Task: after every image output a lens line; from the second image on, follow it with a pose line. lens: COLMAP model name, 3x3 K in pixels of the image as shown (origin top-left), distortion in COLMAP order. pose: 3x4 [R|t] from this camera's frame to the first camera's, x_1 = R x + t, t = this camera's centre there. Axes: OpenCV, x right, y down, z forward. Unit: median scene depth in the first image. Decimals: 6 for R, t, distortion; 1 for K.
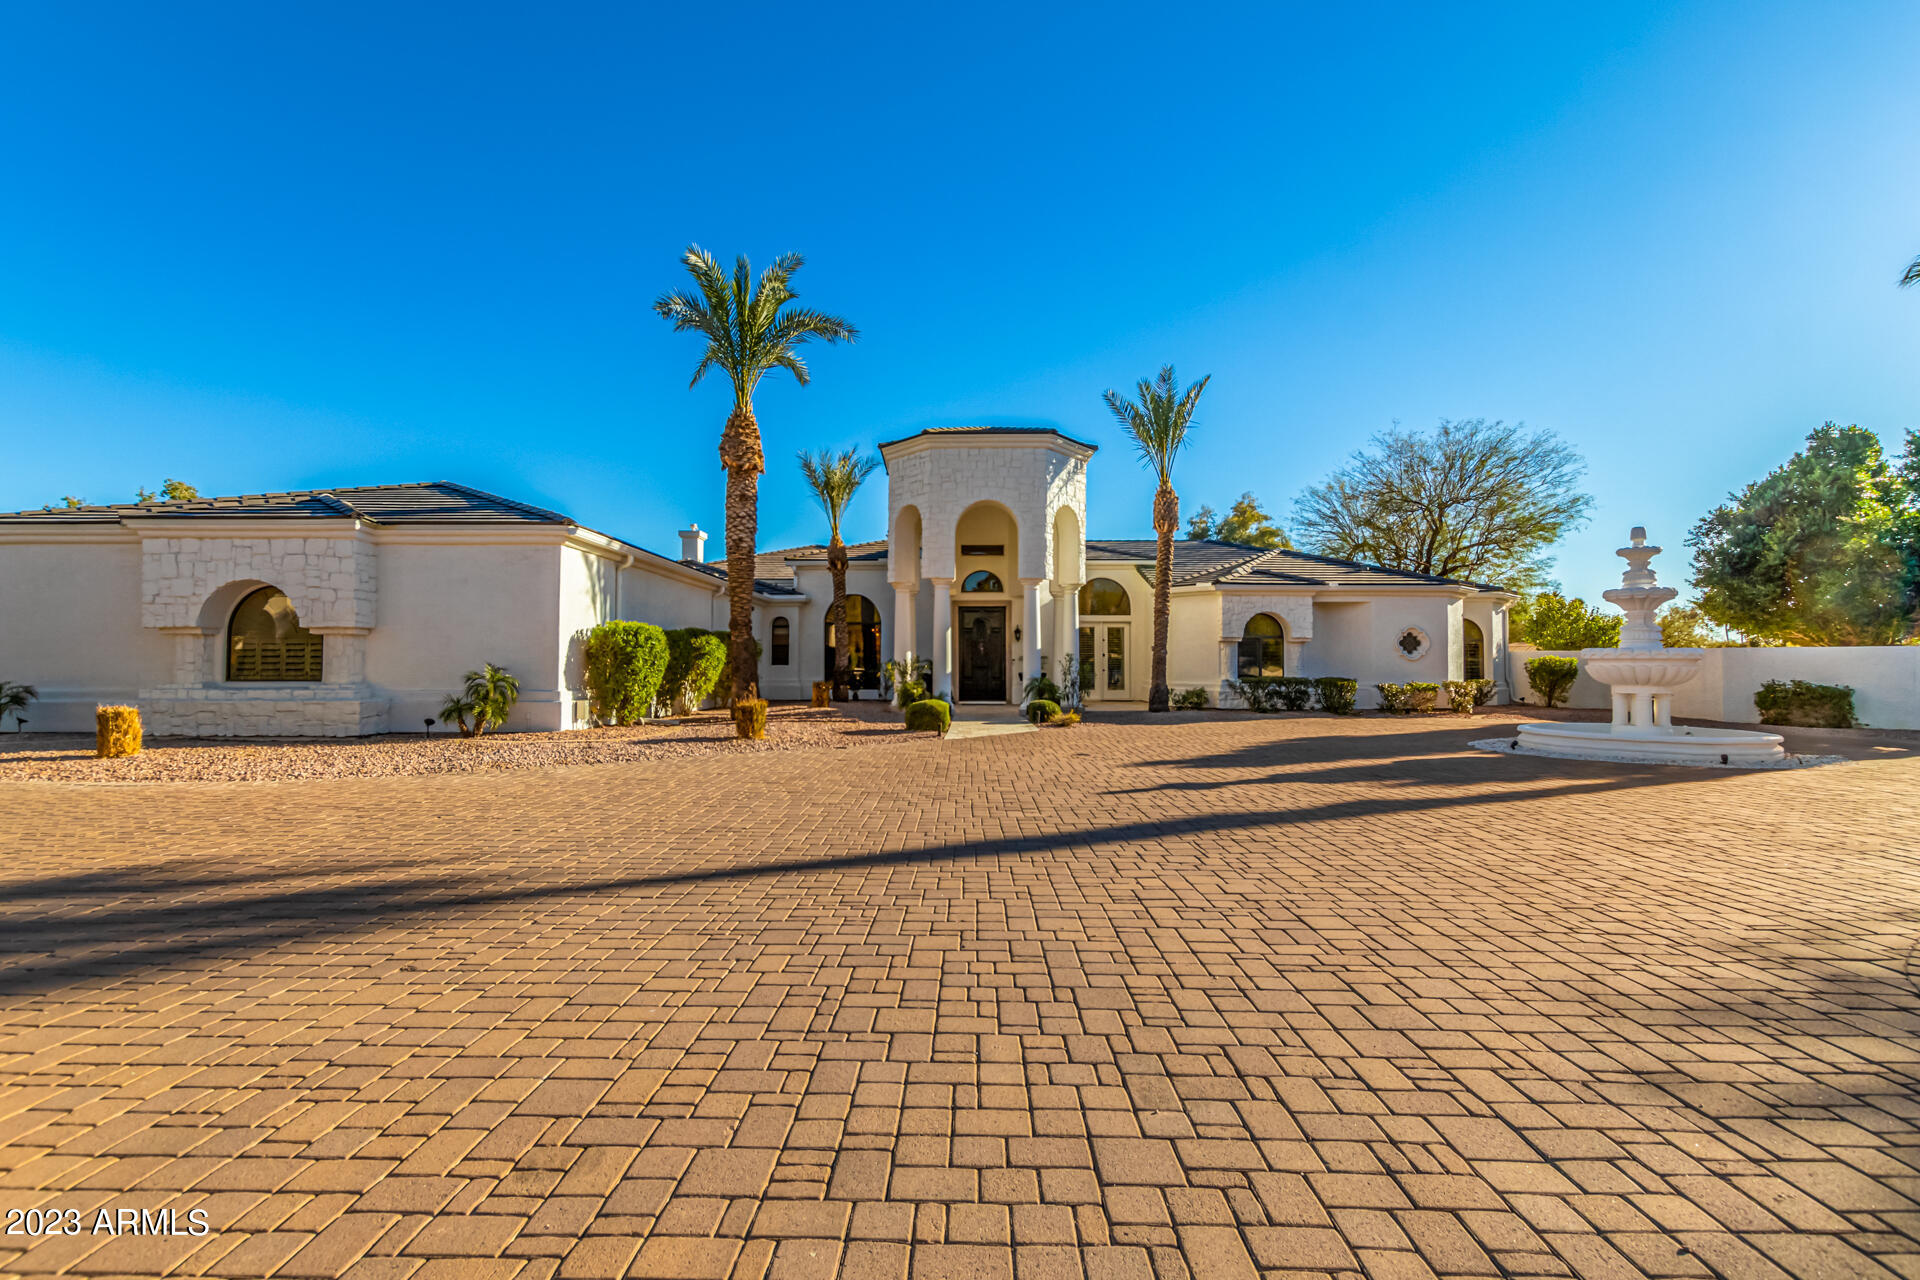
lens RADIAL K [[889.6, 0, 969.0], [0, 889.6, 631.0], [0, 0, 1]] dist [0.004561, -0.003903]
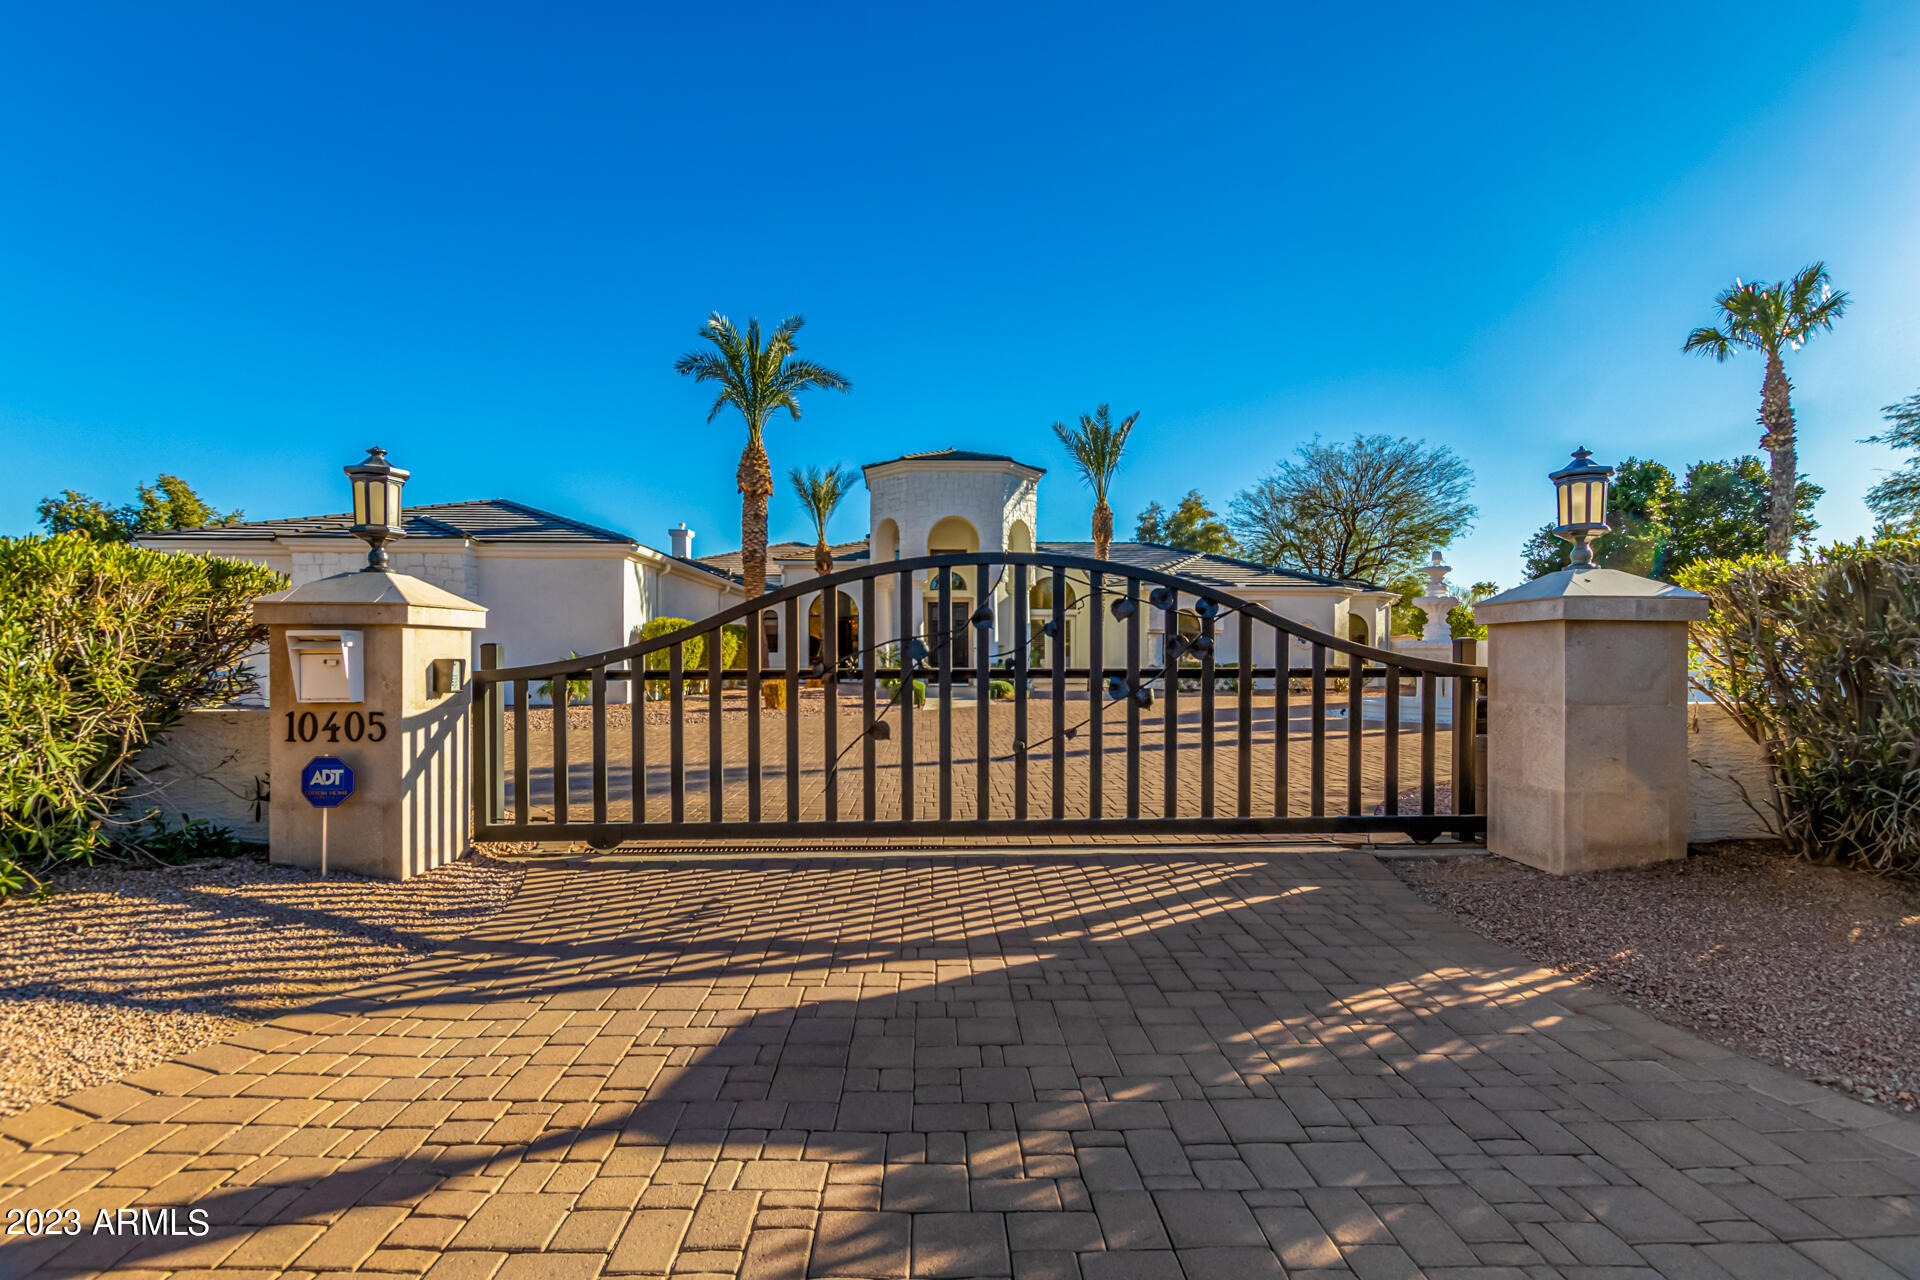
lens RADIAL K [[889.6, 0, 968.2], [0, 889.6, 650.3], [0, 0, 1]] dist [0.004561, -0.003903]
pose [[0.999017, 0.001139, 0.044314, -0.012590], [-0.002757, 0.999332, 0.036450, -0.008518], [-0.044243, -0.036536, 0.998352, -0.198995]]
